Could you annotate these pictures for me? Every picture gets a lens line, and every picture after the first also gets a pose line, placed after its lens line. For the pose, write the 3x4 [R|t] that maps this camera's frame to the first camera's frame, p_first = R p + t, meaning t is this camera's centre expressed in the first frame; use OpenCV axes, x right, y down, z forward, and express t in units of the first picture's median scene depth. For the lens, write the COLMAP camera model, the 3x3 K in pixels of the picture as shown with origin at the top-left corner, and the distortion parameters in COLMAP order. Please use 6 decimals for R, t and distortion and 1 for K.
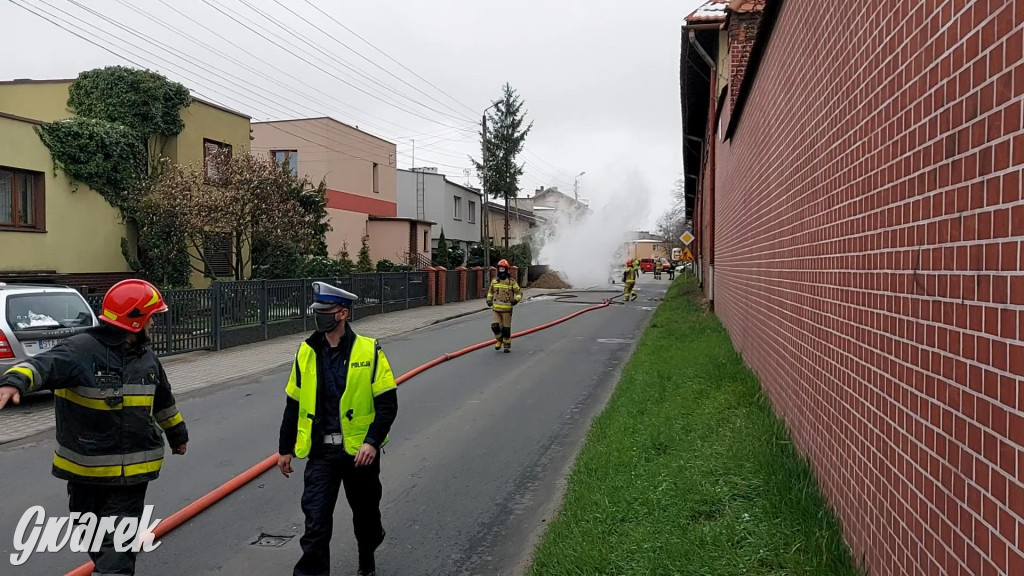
lens RADIAL K [[924.0, 0, 497.6], [0, 924.0, 283.4], [0, 0, 1]] dist [0.048036, -0.009063]
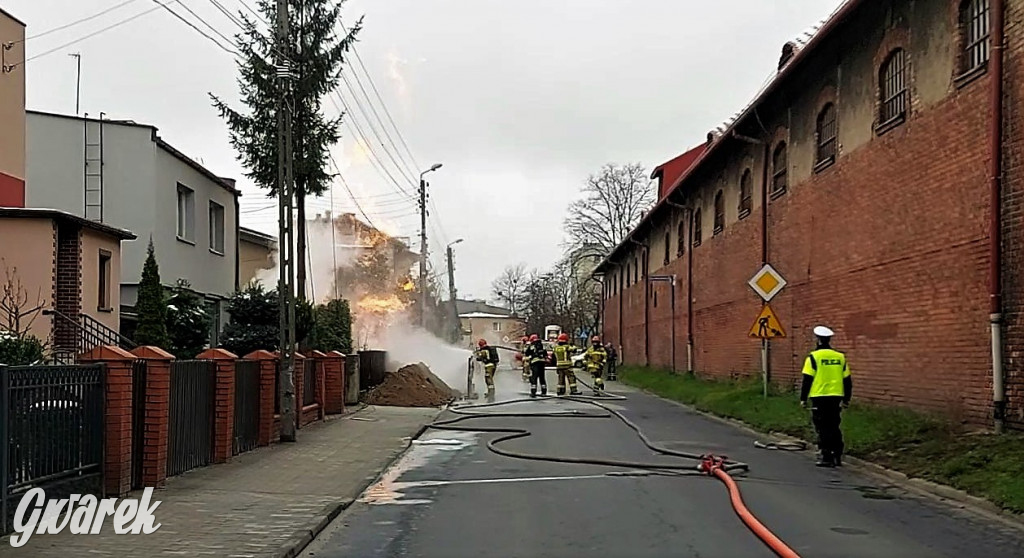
lens RADIAL K [[1406.5, 0, 440.5], [0, 1406.5, 338.5], [0, 0, 1]] dist [0.059354, 0.040072]
pose [[0.988621, 0.002525, 0.150407, -0.034093], [0.002351, 0.999478, -0.032233, -0.006061], [-0.150410, 0.032220, 0.988099, 0.483270]]
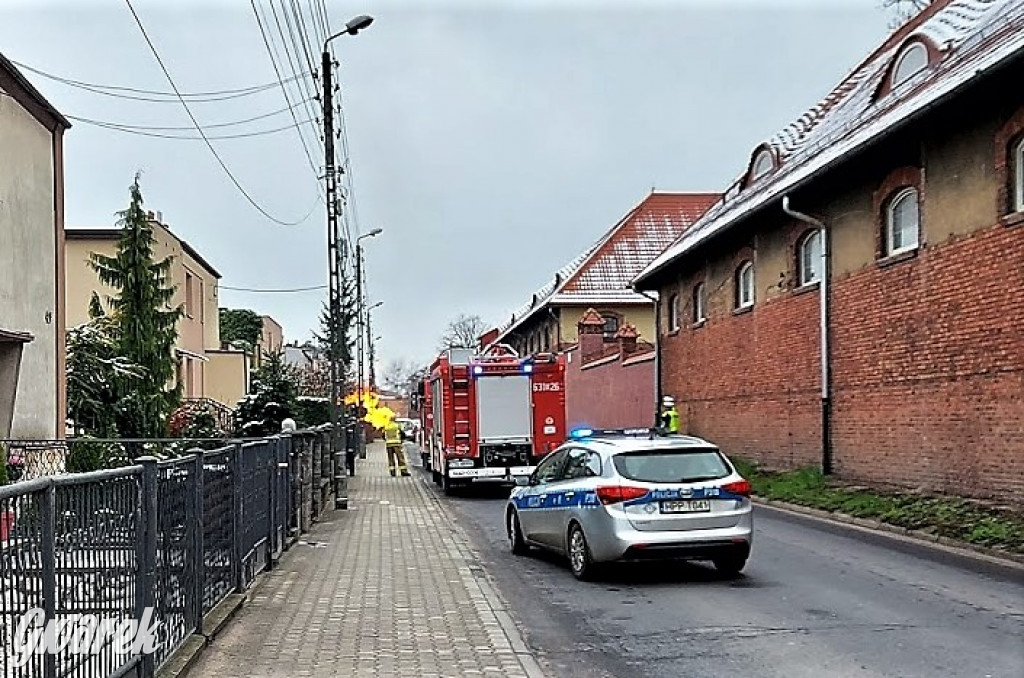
lens RADIAL K [[1301.3, 0, 476.6], [0, 1301.3, 433.2], [0, 0, 1]] dist [0.237878, -0.002817]
pose [[0.963593, -0.013086, 0.267052, -0.388176], [0.017767, 0.999728, -0.015118, 0.034481], [-0.266781, 0.019312, 0.963564, -0.947917]]
